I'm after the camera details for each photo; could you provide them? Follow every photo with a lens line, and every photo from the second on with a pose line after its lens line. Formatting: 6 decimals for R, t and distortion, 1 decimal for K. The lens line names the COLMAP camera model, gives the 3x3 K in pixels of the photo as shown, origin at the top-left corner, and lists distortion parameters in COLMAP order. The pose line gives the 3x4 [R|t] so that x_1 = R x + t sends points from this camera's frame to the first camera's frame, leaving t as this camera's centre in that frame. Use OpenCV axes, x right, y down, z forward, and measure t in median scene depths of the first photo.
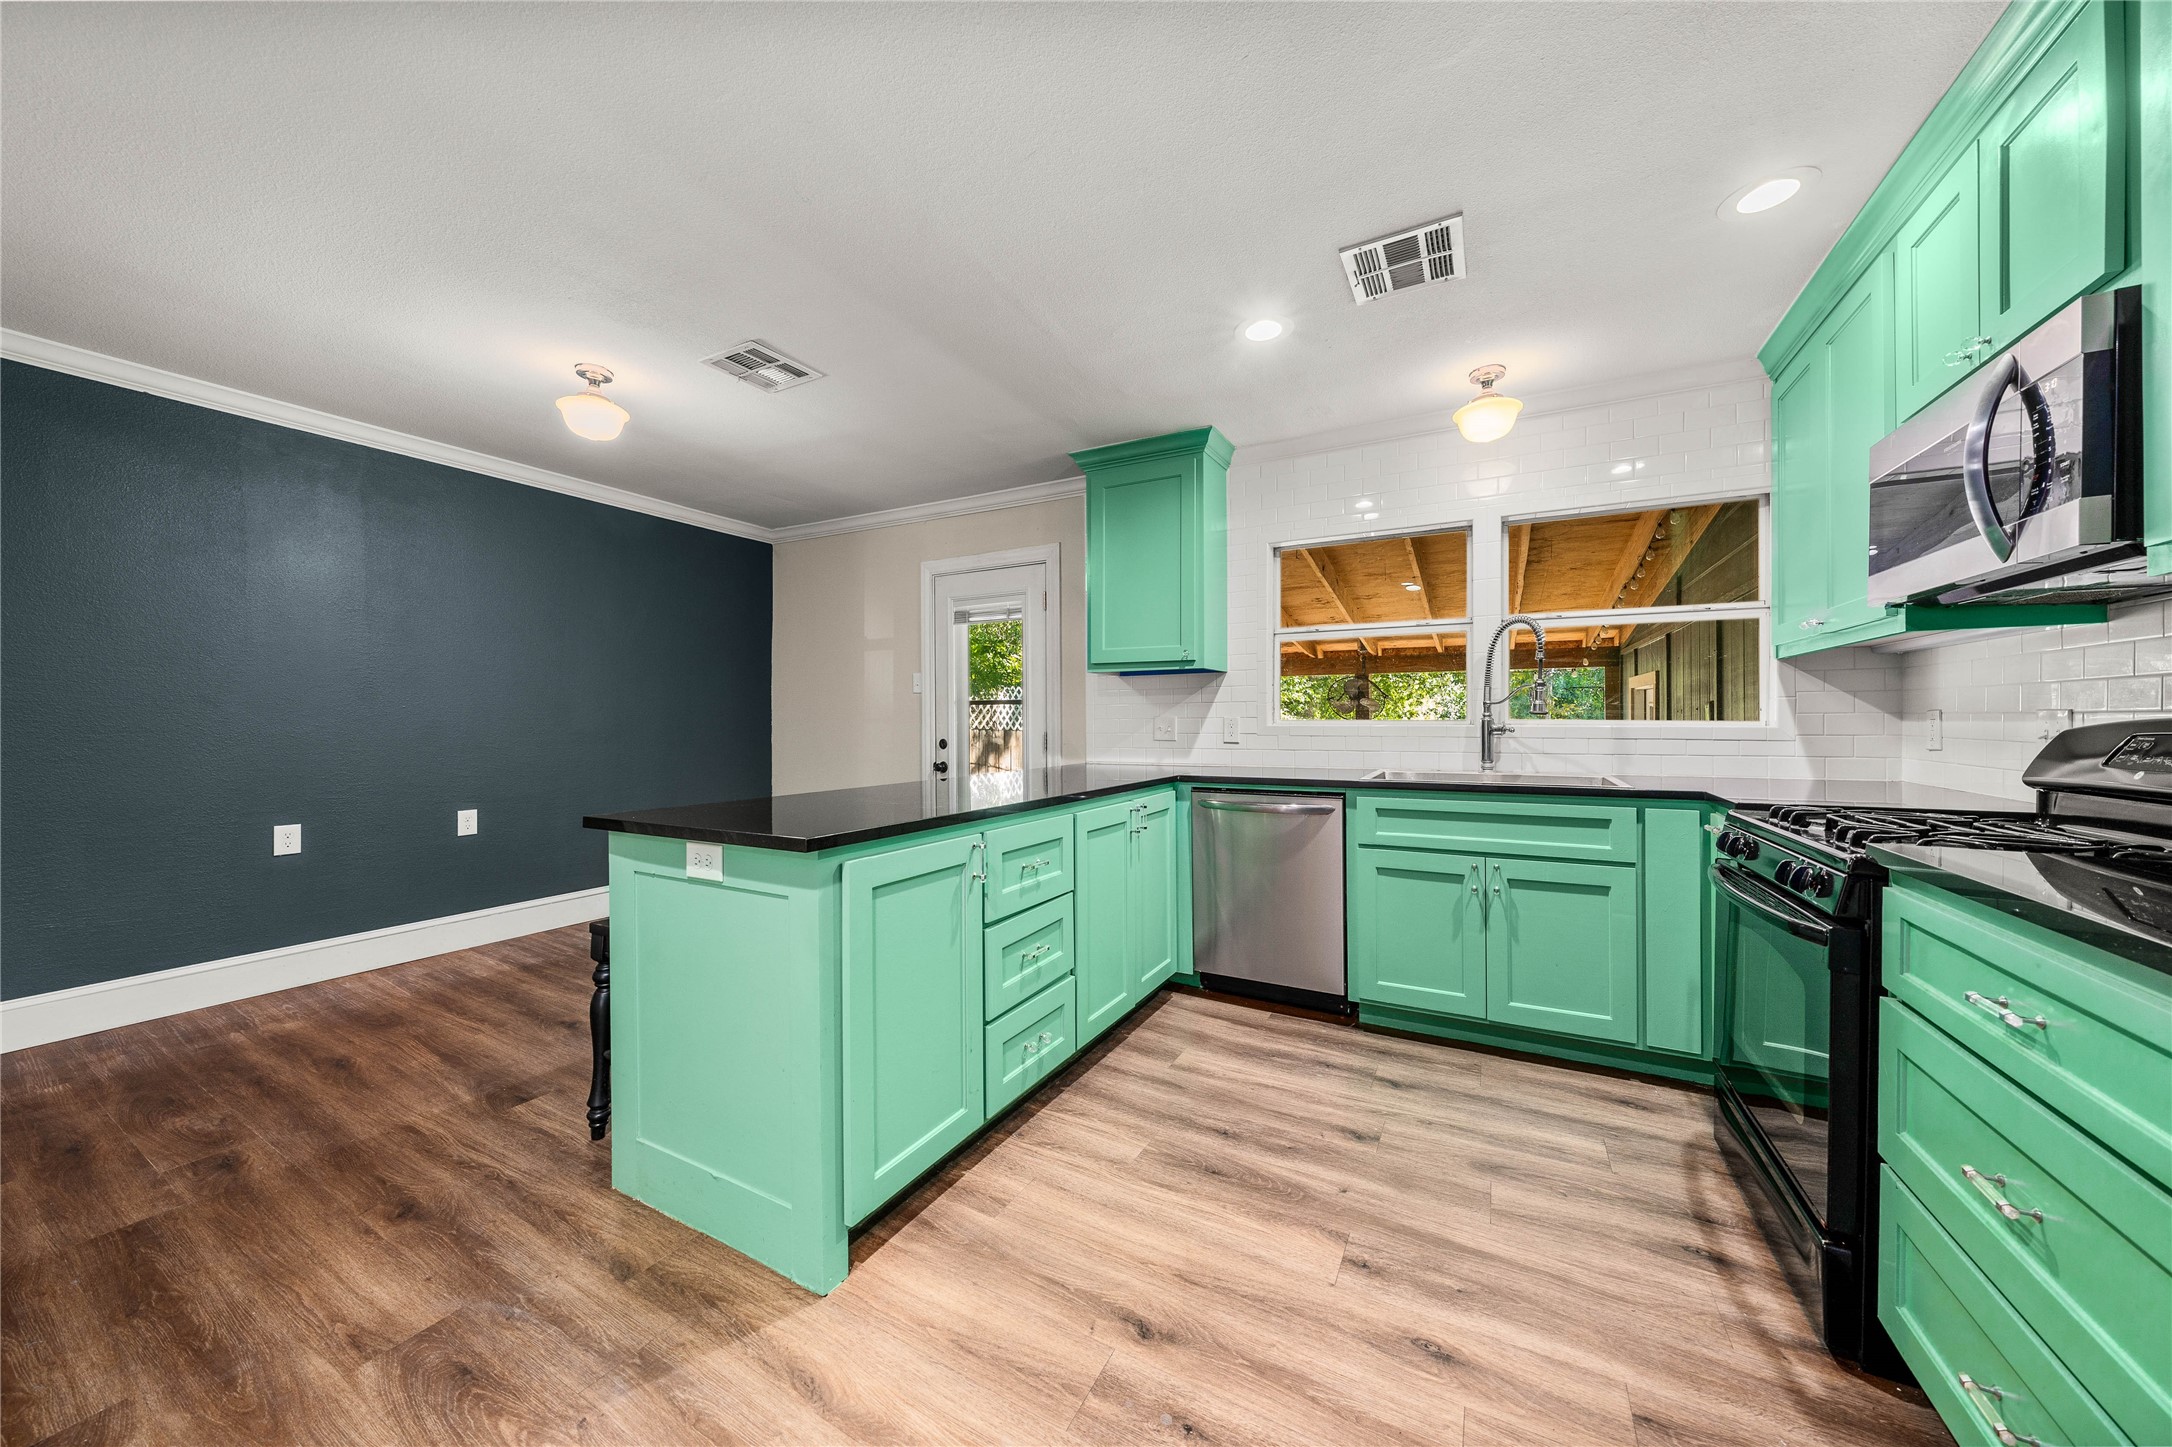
lens RADIAL K [[739.8, 0, 1089.7], [0, 739.8, 719.2], [0, 0, 1]] dist [-0.008228, 0.000157]
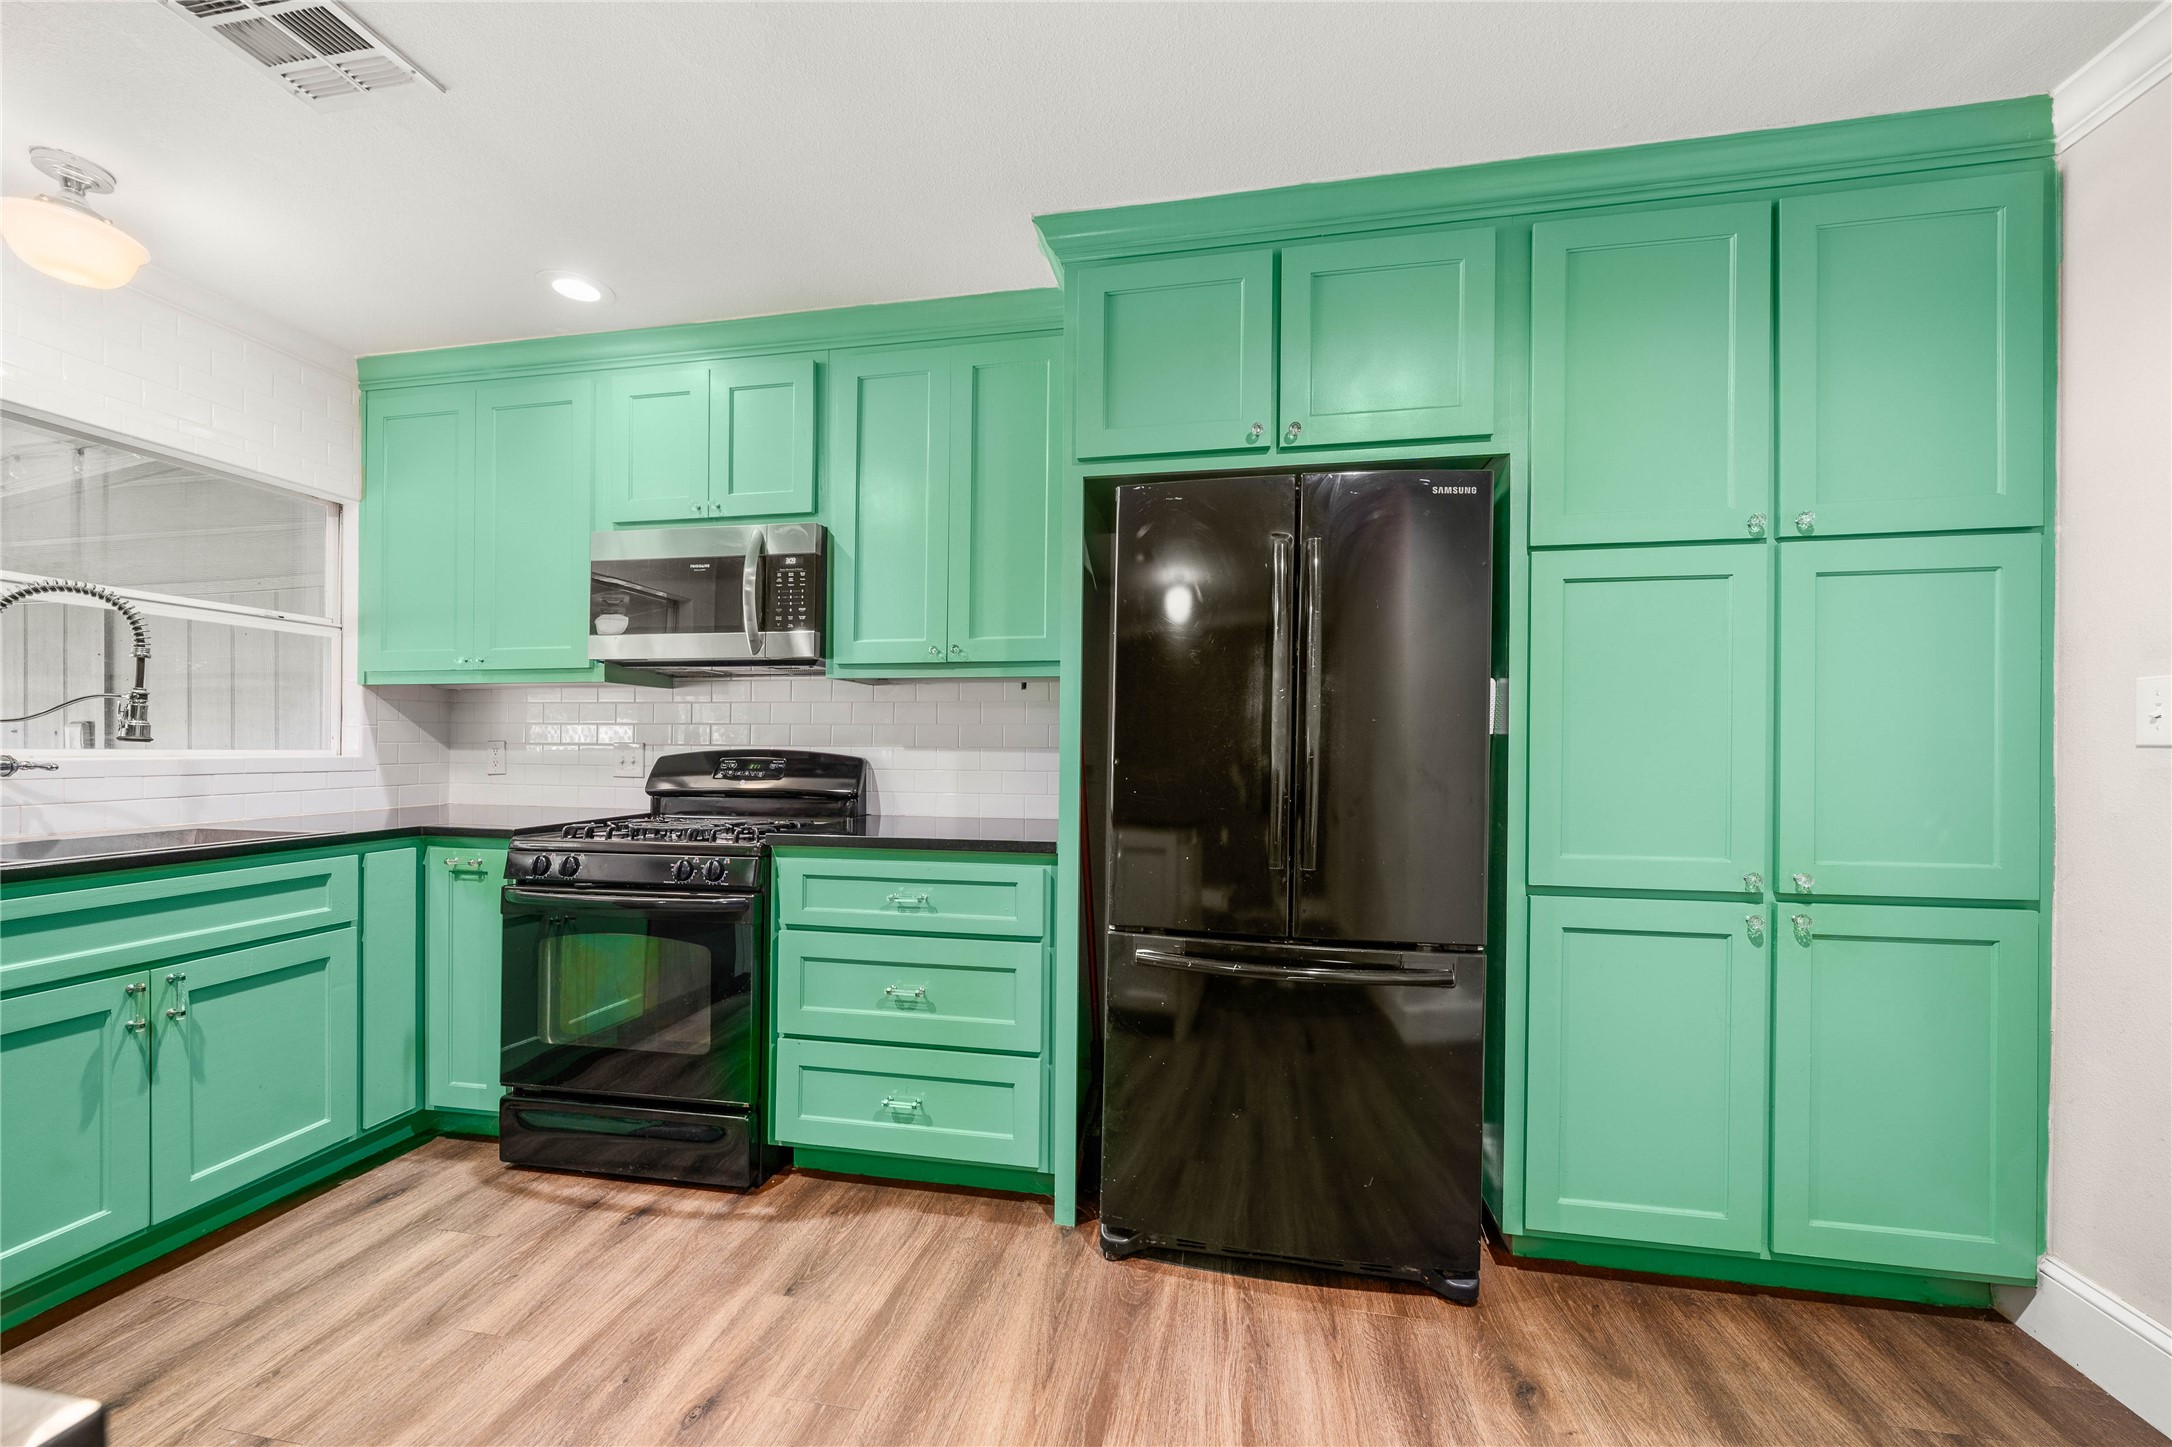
lens RADIAL K [[817.2, 0, 1083.3], [0, 817.2, 751.2], [0, 0, 1]] dist [0.000068, -0.000064]
pose [[-0.321331, -0.006256, 0.946946, -0.410327], [-0.004586, 0.999977, 0.005050, -0.006609], [-0.946956, -0.002720, -0.321353, 0.511500]]
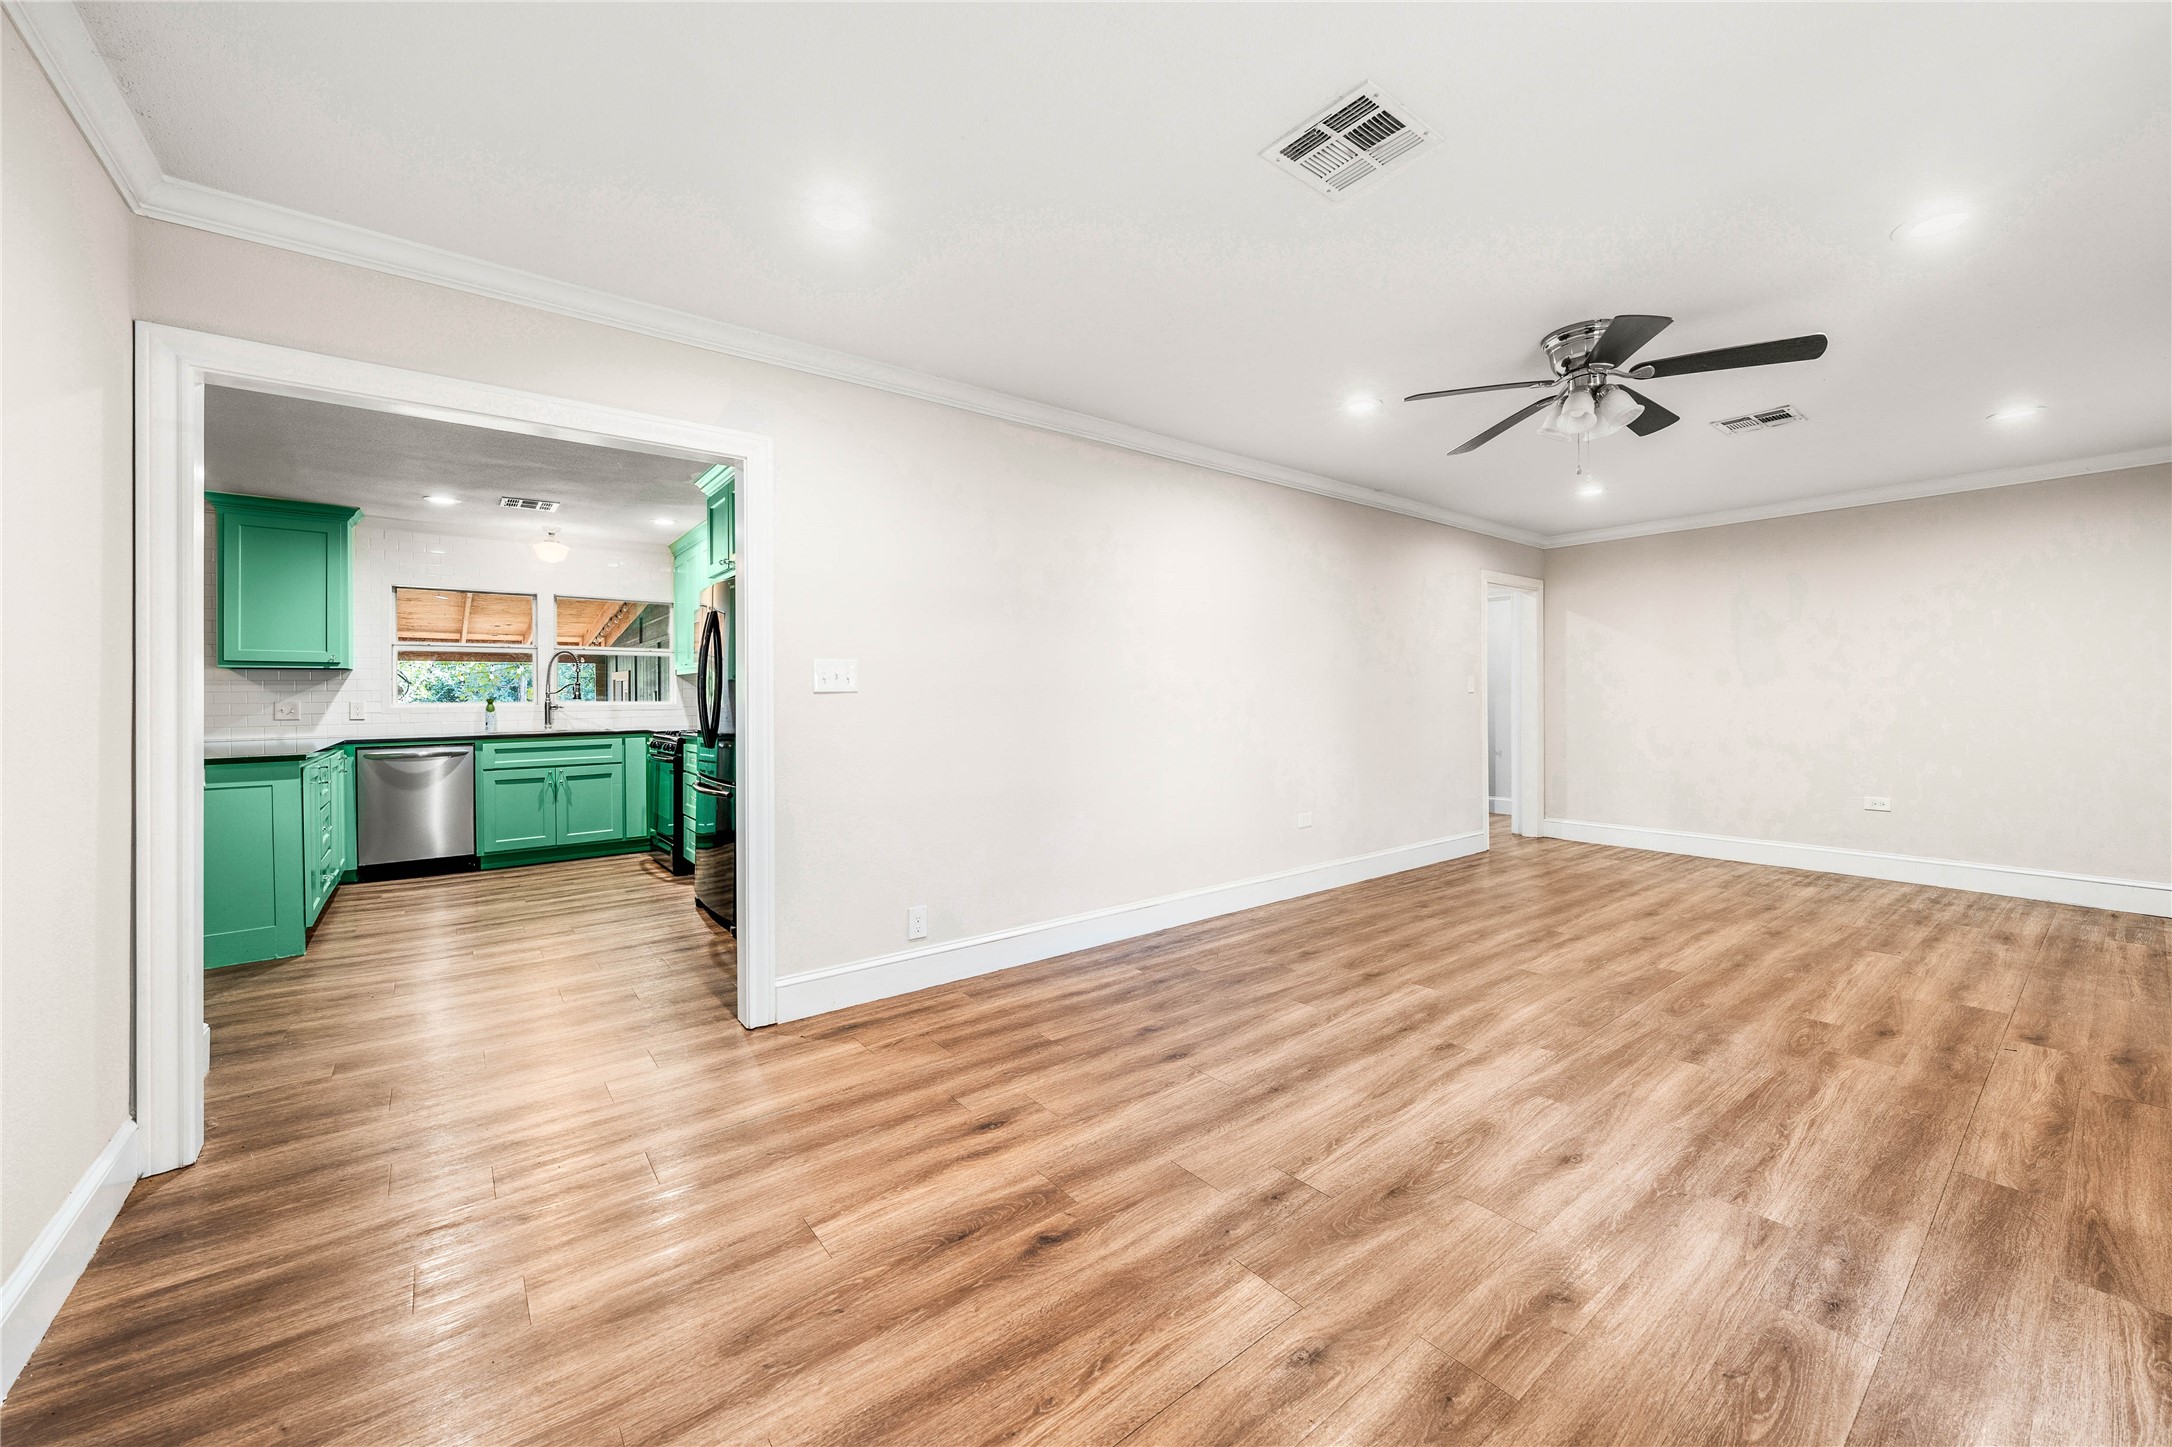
lens RADIAL K [[817.2, 0, 1081.1], [0, 817.2, 693.5], [0, 0, 1]] dist [0.000068, -0.000064]
pose [[0.396101, -0.001106, 0.918206, -1.083179], [0.008407, 0.999962, -0.002422, -0.004923], [-0.918169, 0.008679, 0.396095, -1.394190]]
